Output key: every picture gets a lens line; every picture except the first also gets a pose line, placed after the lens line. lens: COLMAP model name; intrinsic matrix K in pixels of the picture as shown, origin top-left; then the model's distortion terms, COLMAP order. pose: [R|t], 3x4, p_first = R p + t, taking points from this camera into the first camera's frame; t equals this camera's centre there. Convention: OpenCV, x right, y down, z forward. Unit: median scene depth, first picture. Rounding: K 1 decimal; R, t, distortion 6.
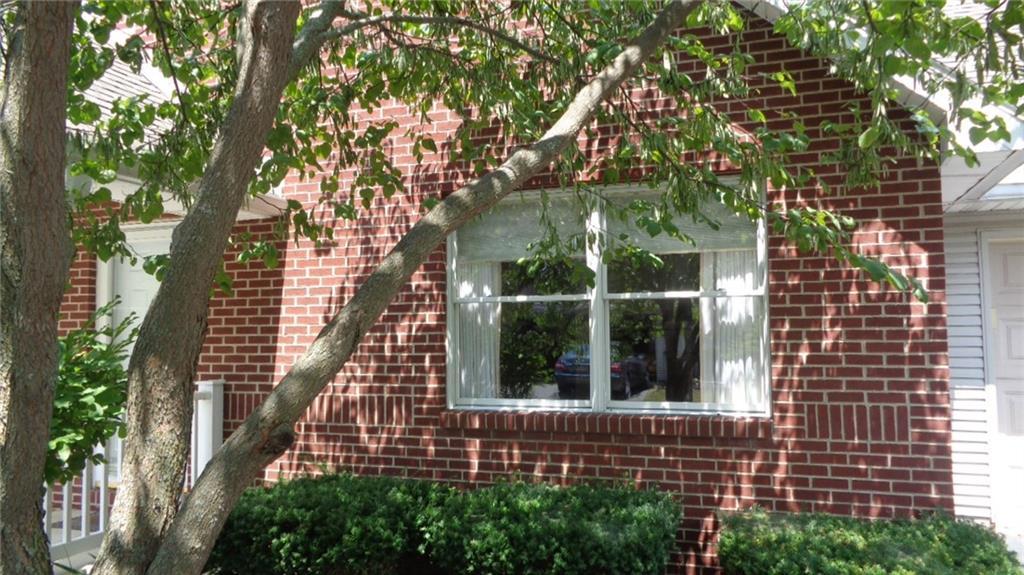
lens RADIAL K [[831.3, 0, 512.0], [0, 831.3, 282.0], [0, 0, 1]] dist [0.014757, 0.002131]
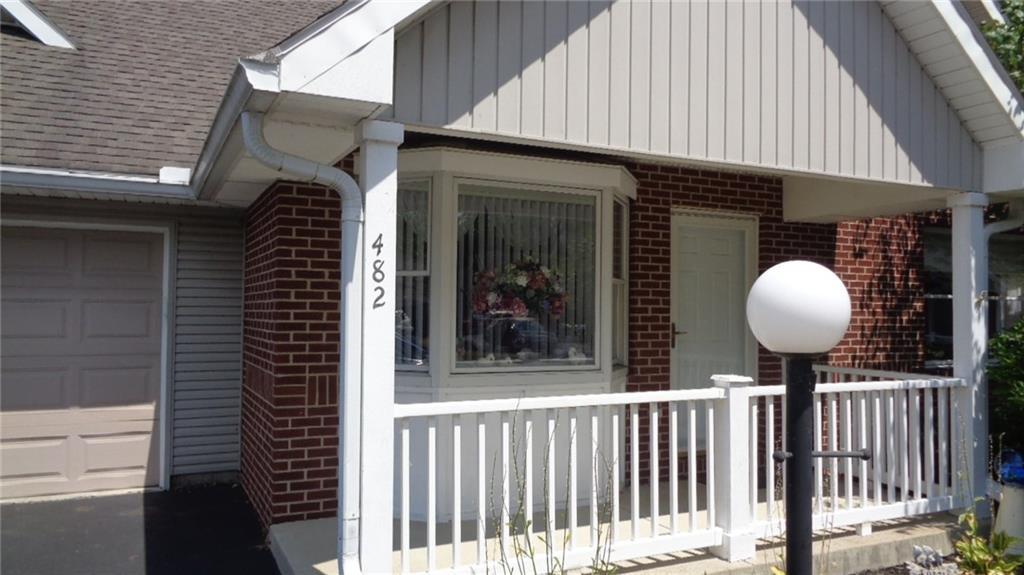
lens RADIAL K [[772.1, 0, 515.6], [0, 772.1, 285.5], [0, 0, 1]] dist [-0.000941, -0.002469]
pose [[0.686325, 0.043705, 0.725980, -1.533936], [-0.062981, 0.998015, -0.000541, 0.048589], [-0.724563, -0.045351, 0.687715, 0.556608]]
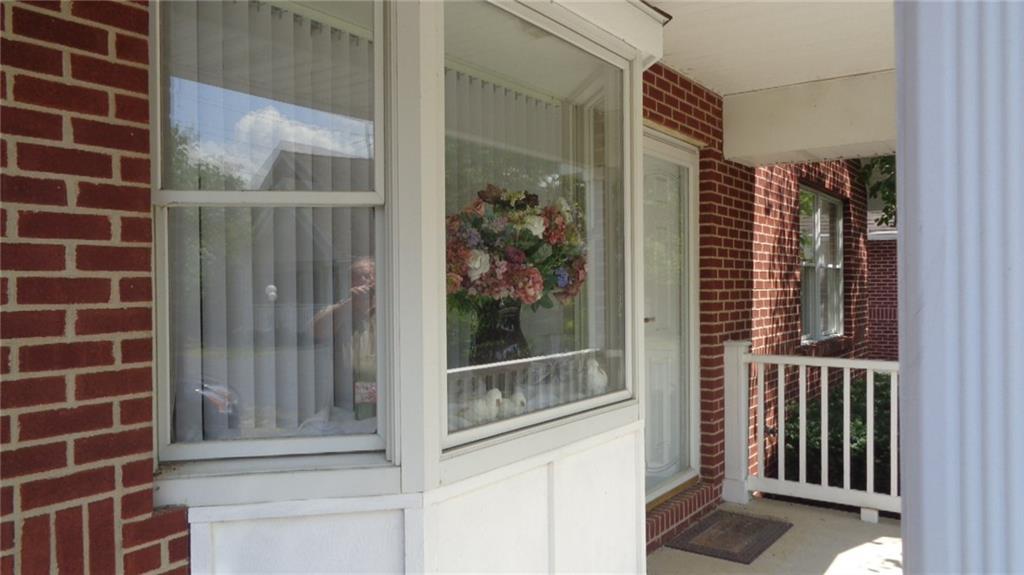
lens RADIAL K [[772.1, 0, 510.0], [0, 772.1, 287.2], [0, 0, 1]] dist [-0.000941, -0.002469]
pose [[0.238096, 0.010211, 0.971188, -1.275976], [-0.048851, 0.998805, 0.001475, 0.075992], [-0.970012, -0.047795, 0.238310, 1.100394]]
